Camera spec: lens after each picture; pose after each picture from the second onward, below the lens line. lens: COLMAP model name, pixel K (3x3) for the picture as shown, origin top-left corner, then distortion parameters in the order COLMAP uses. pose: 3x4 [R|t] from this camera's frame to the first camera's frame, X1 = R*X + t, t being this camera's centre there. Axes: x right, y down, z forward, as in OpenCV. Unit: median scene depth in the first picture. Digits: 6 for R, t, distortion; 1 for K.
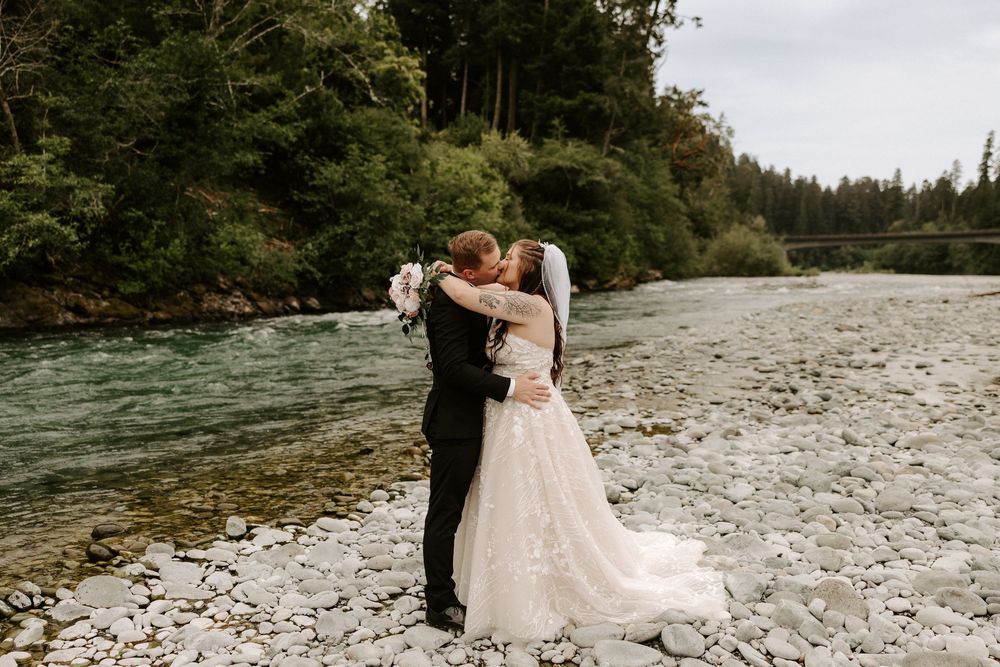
lens RADIAL K [[824.0, 0, 501.0], [0, 824.0, 339.4], [0, 0, 1]] dist [0.033403, -0.004677]
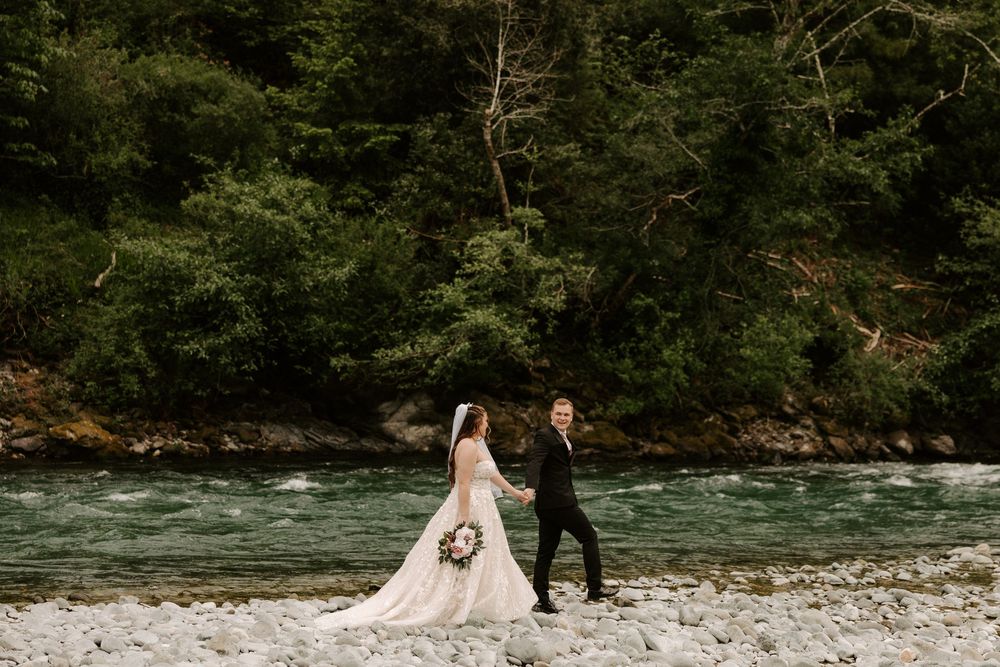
lens RADIAL K [[1490.8, 0, 499.9], [0, 1490.8, 331.4], [0, 0, 1]] dist [-0.007619, 0.000000]
pose [[0.814300, 0.012993, -0.580299, 0.187690], [-0.079473, 0.992830, -0.089291, -0.004818], [0.574978, 0.118828, 0.809494, -0.082200]]
